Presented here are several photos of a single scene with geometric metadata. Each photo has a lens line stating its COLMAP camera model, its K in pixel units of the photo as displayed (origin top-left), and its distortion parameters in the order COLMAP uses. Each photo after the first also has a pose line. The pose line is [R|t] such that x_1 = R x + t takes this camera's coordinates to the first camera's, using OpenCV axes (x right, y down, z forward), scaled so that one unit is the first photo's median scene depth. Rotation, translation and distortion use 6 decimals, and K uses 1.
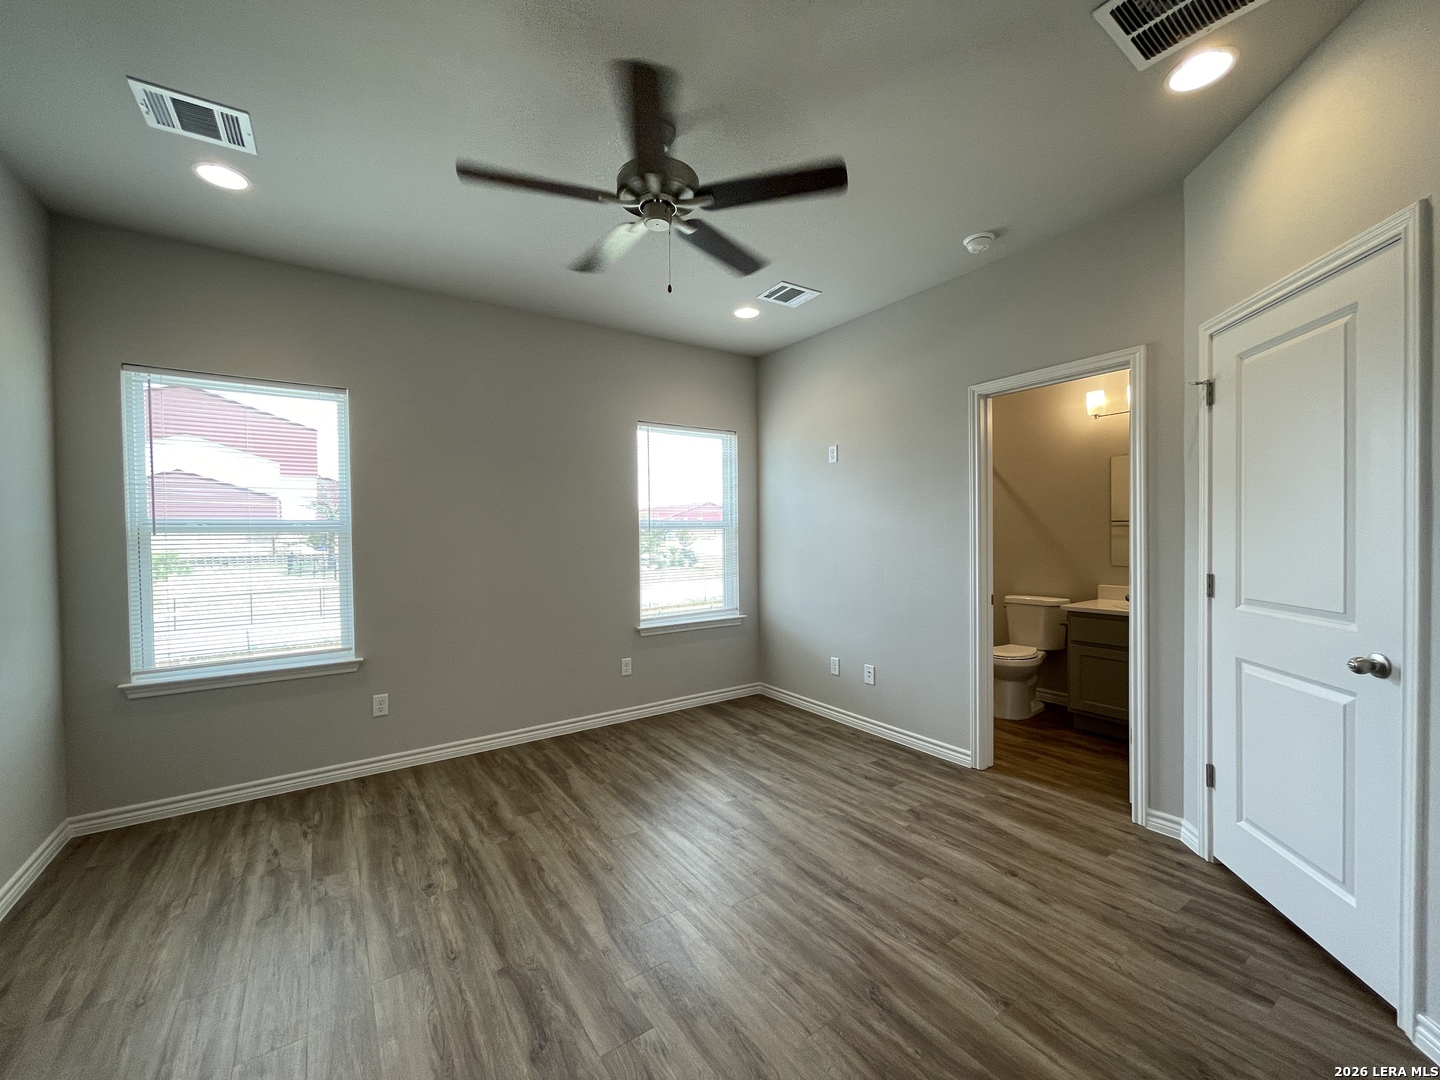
lens RADIAL K [[588.1, 0, 723.4], [0, 588.1, 542.2], [0, 0, 1]] dist [-0.001691, 0.001176]
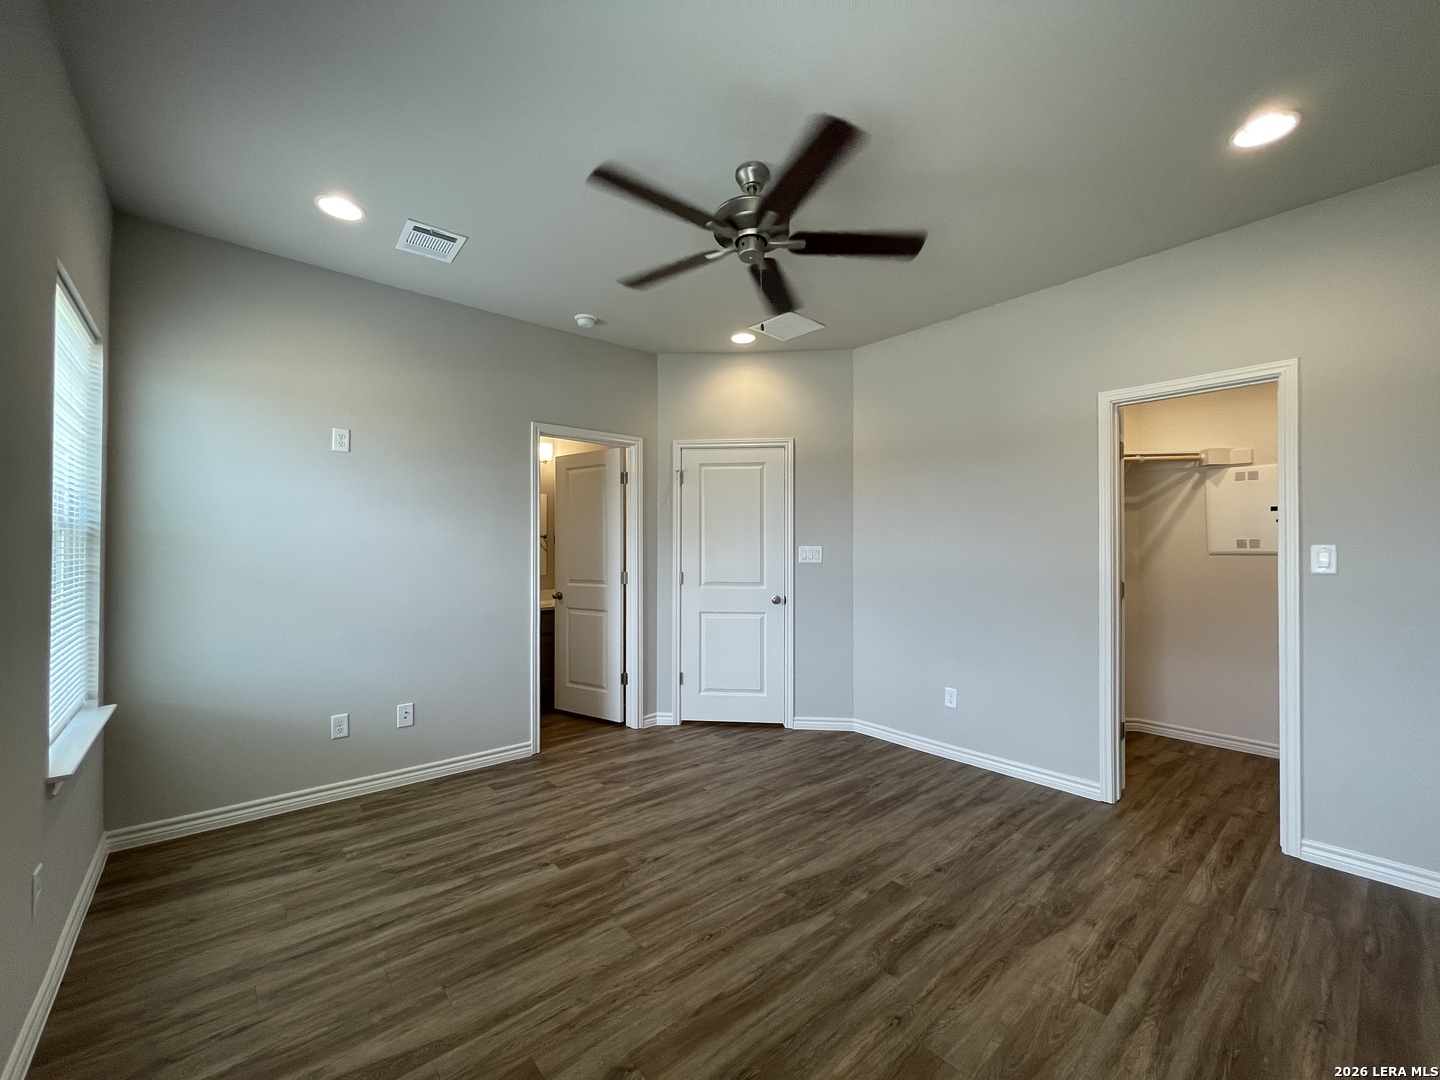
lens RADIAL K [[588.1, 0, 704.3], [0, 588.1, 549.1], [0, 0, 1]] dist [-0.001691, 0.001176]
pose [[-0.098801, 0.014095, 0.995007, -0.903439], [0.011303, 0.999851, -0.013041, 0.004865], [-0.995043, 0.009958, -0.098945, 0.936059]]
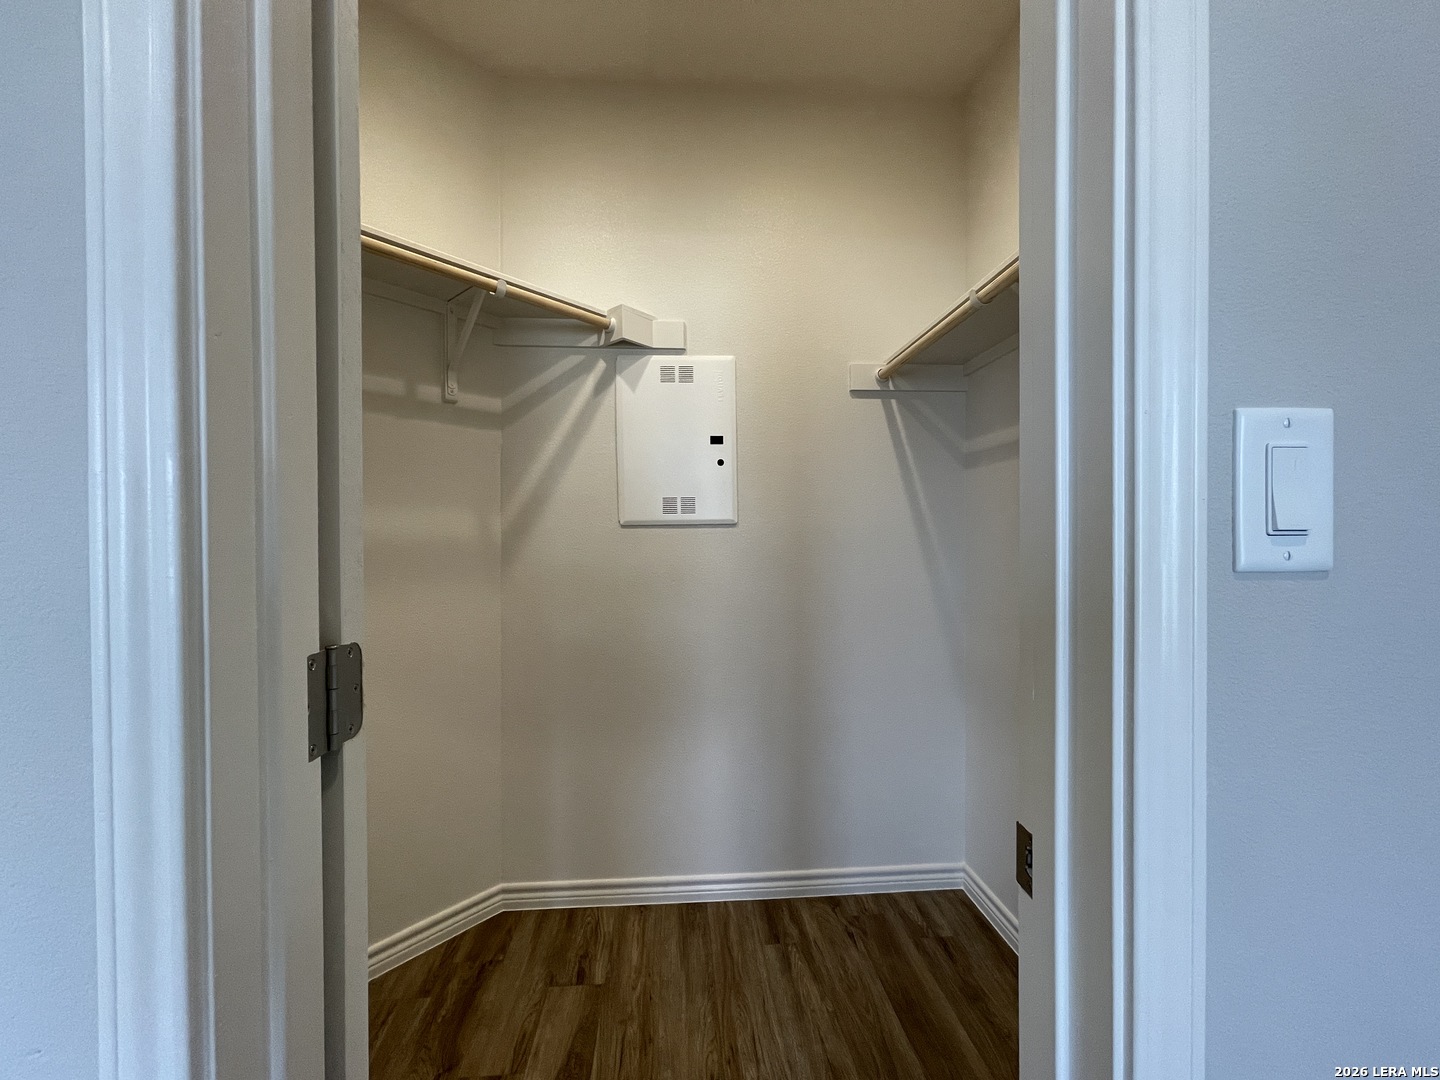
lens RADIAL K [[588.1, 0, 712.1], [0, 588.1, 548.2], [0, 0, 1]] dist [-0.001691, 0.001176]
pose [[-0.860457, 0.004908, 0.509499, -0.454995], [0.015687, 0.999735, 0.016863, 0.018099], [-0.509281, 0.022502, -0.860306, 0.507652]]
